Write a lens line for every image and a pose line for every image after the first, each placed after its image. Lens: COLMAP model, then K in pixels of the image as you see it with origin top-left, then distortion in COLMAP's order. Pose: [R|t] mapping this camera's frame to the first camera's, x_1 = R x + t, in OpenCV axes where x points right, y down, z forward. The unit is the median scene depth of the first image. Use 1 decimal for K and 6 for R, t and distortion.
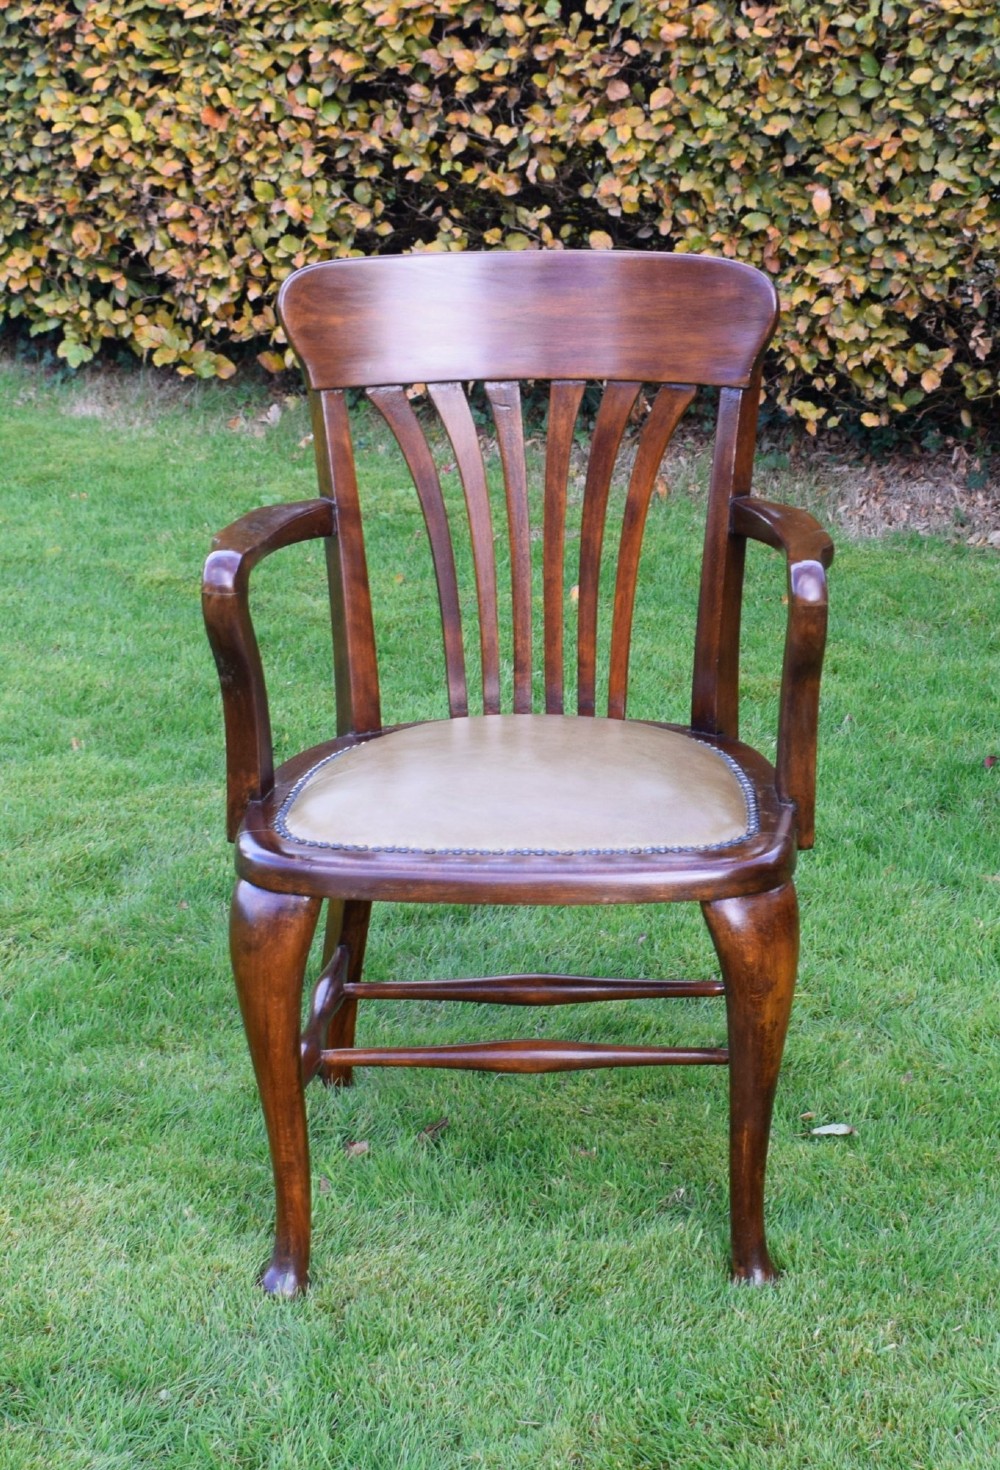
lens RADIAL K [[2755.1, 0, 645.8], [0, 2755.1, 734.6], [0, 0, 1]] dist [-0.024608, -0.015069]
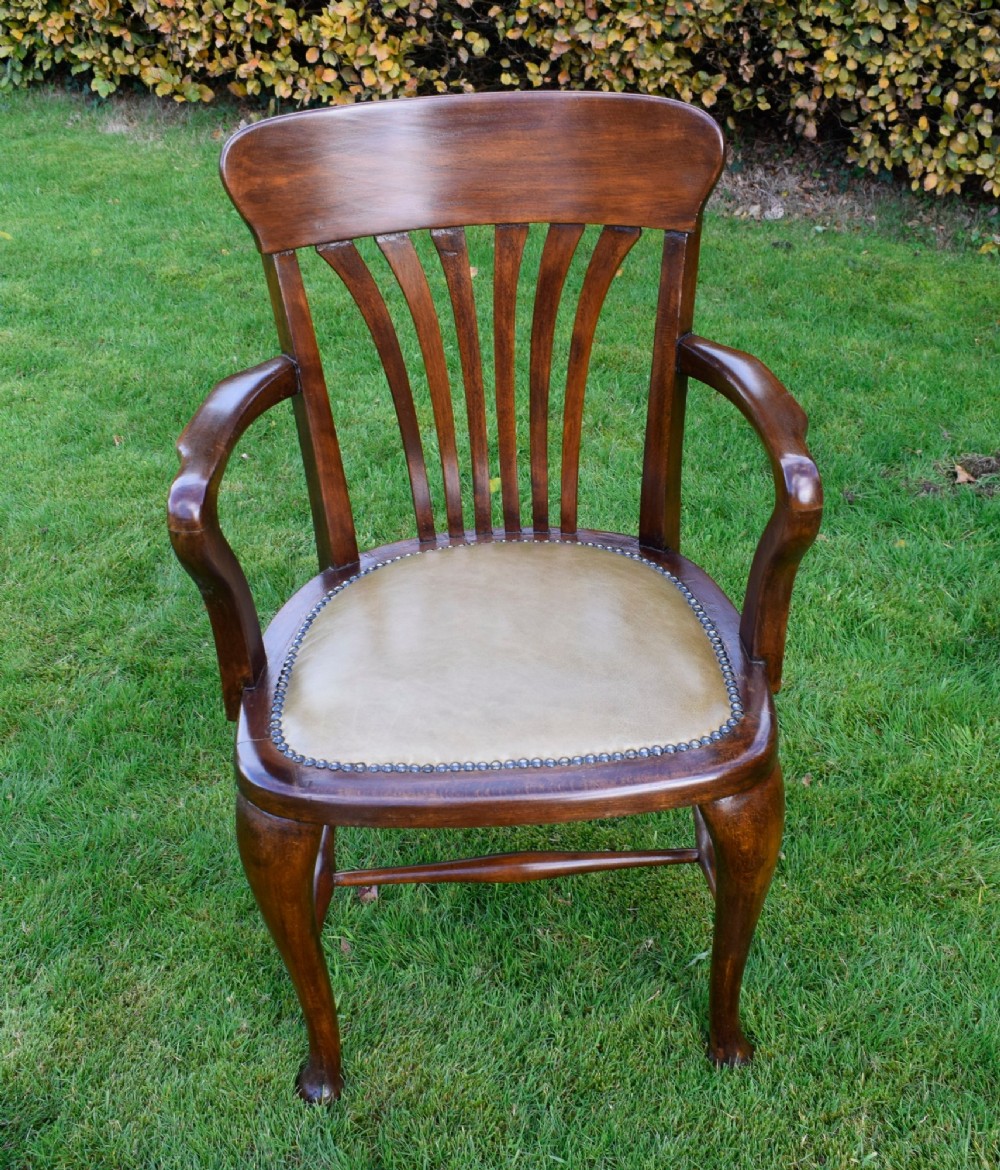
lens RADIAL K [[1354.2, 0, 532.3], [0, 1354.2, 600.0], [0, 0, 1]] dist [-0.025845, 0.014106]
pose [[0.997357, -0.062537, 0.036988, -0.026991], [0.050011, 0.960177, 0.274880, -0.074224], [-0.052705, -0.272304, 0.960767, 0.265859]]
